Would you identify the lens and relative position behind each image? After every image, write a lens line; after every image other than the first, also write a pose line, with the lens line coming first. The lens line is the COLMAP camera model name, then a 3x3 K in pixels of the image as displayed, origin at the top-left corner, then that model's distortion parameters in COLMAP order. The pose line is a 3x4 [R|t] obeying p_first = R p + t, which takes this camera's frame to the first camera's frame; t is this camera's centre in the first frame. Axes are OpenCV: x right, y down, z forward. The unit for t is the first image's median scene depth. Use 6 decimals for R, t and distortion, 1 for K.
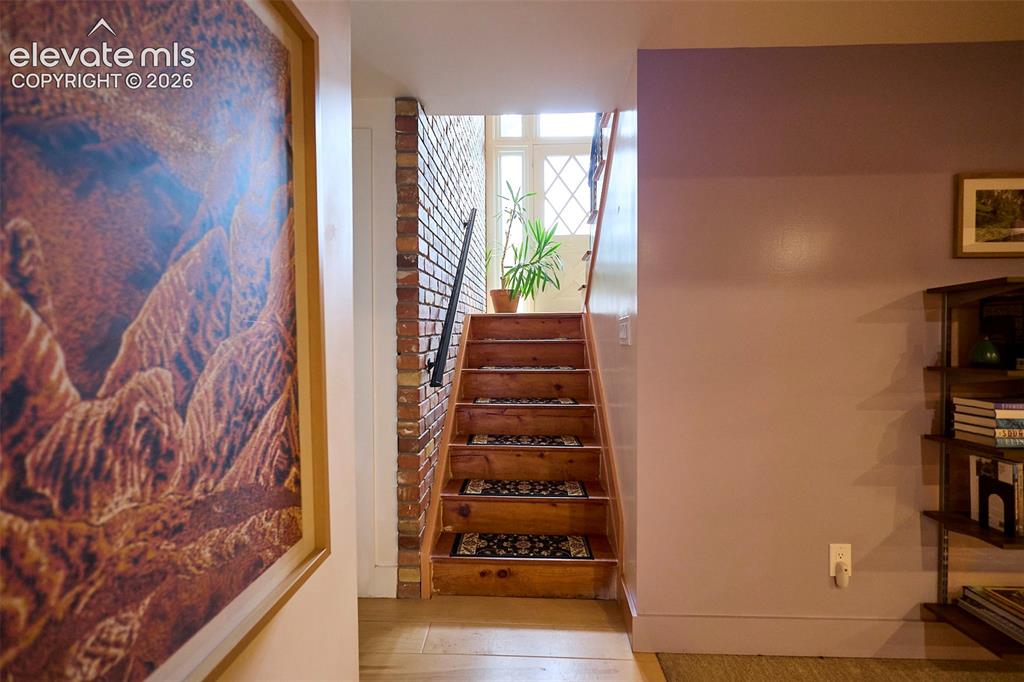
lens RADIAL K [[471.5, 0, 513.7], [0, 471.5, 344.7], [0, 0, 1]] dist [0.005275, -0.000059]
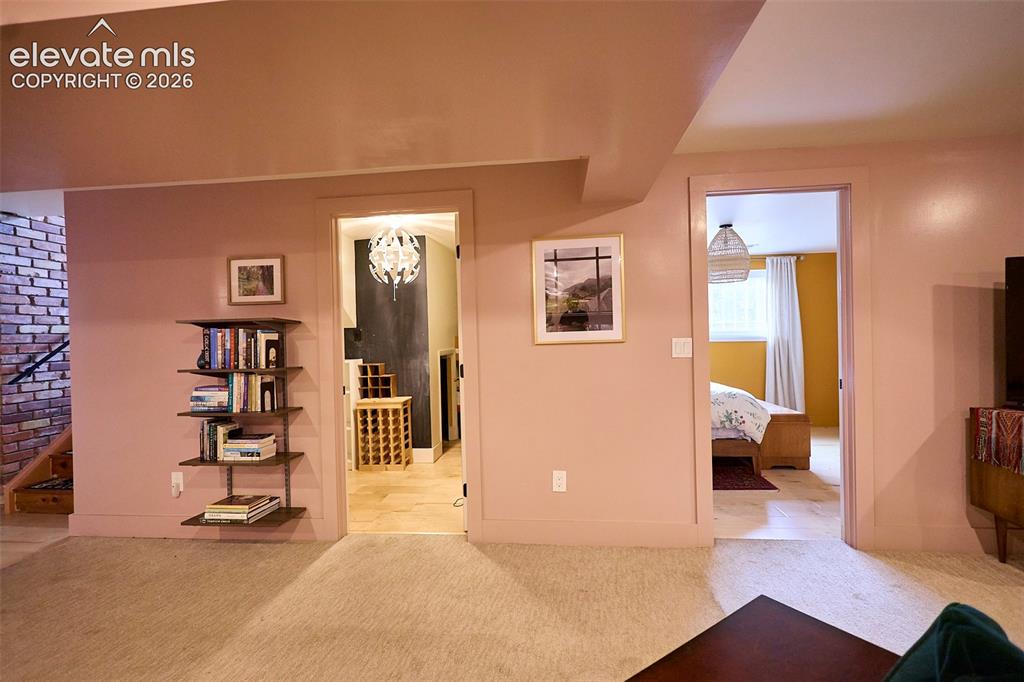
lens RADIAL K [[471.5, 0, 510.5], [0, 471.5, 339.4], [0, 0, 1]] dist [0.005275, -0.000059]
pose [[0.997062, -0.027118, -0.071637, 2.063629], [0.027684, 0.999593, 0.006918, -0.044844], [0.071420, -0.008881, 0.997407, -0.636504]]
